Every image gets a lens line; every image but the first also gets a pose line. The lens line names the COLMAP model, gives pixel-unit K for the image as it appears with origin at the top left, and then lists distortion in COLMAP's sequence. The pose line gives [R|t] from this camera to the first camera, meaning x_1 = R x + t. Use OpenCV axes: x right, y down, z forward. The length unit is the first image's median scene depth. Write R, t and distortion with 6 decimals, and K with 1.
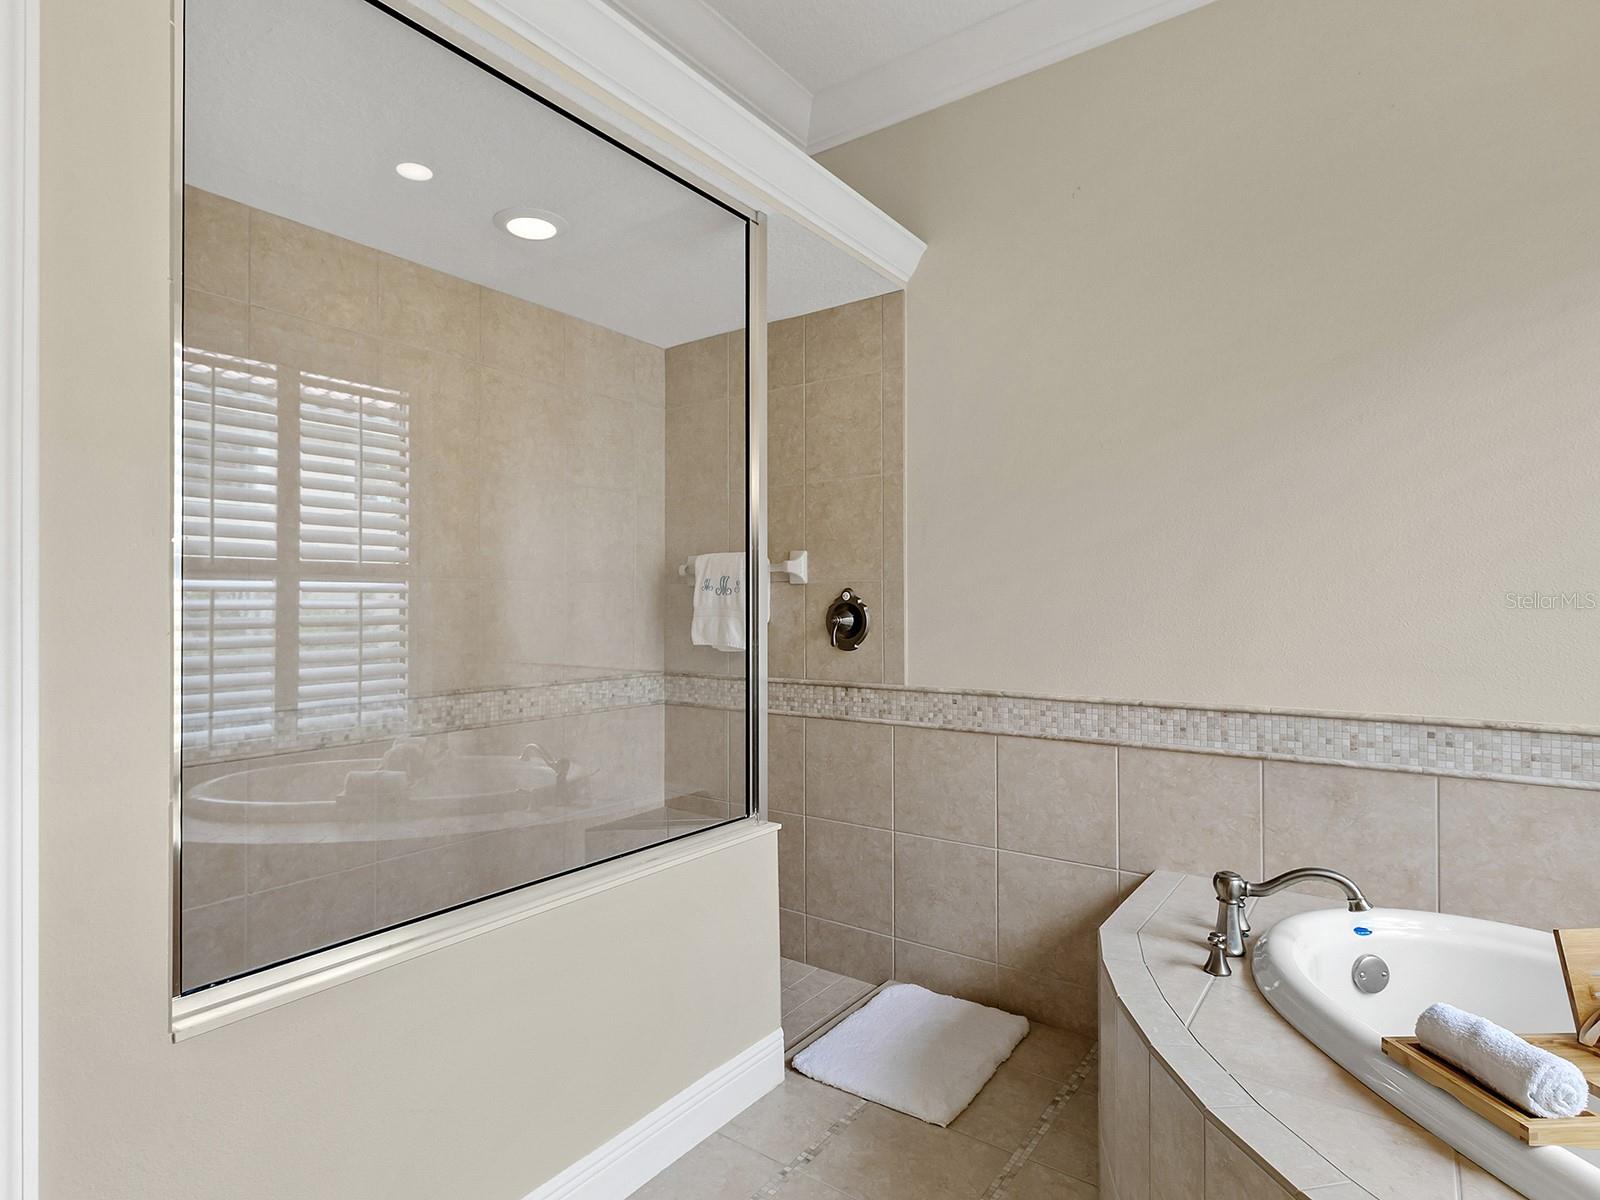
lens RADIAL K [[835.9, 0, 820.6], [0, 835.9, 615.6], [0, 0, 1]] dist [0.001924, 0.000442]
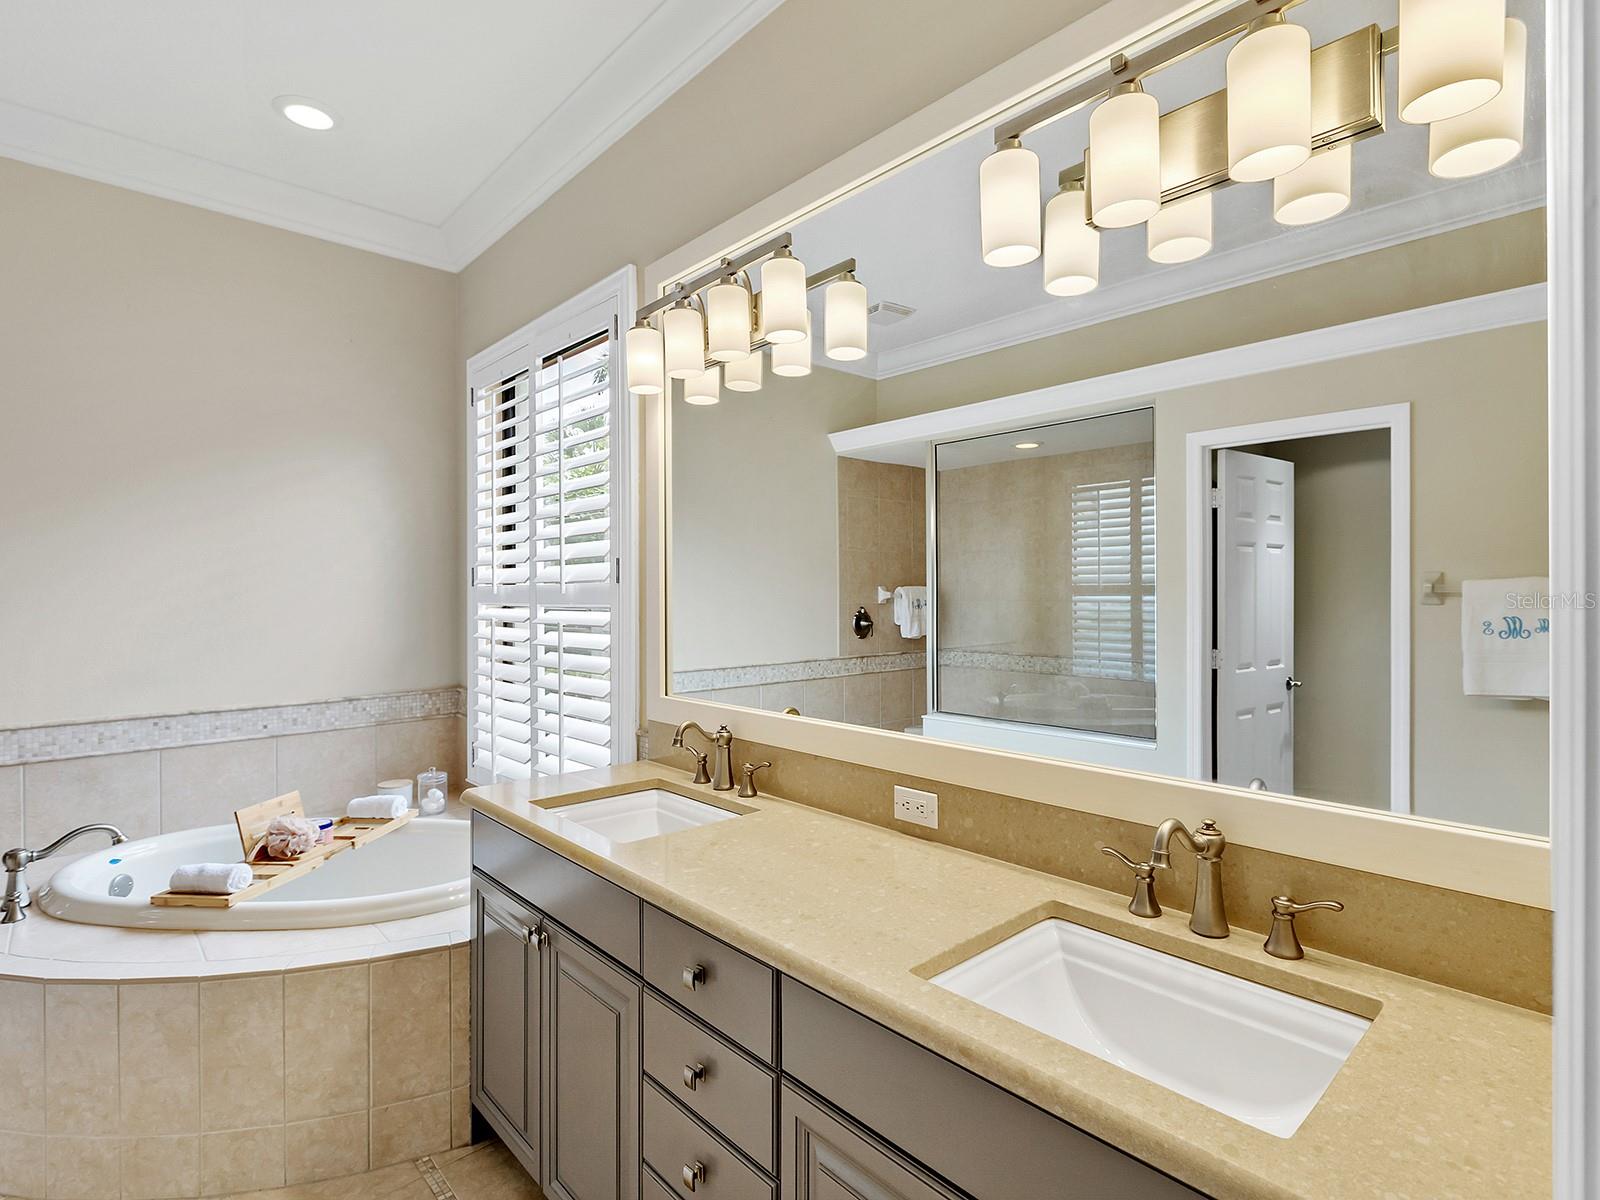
lens RADIAL K [[806.6, 0, 807.6], [0, 806.6, 592.1], [0, 0, 1]] dist [0.002106, -0.001179]
pose [[0.206230, -0.008332, 0.978468, -0.512883], [0.007098, 0.999950, 0.007019, -0.110421], [-0.978478, 0.005498, 0.206279, -0.523659]]
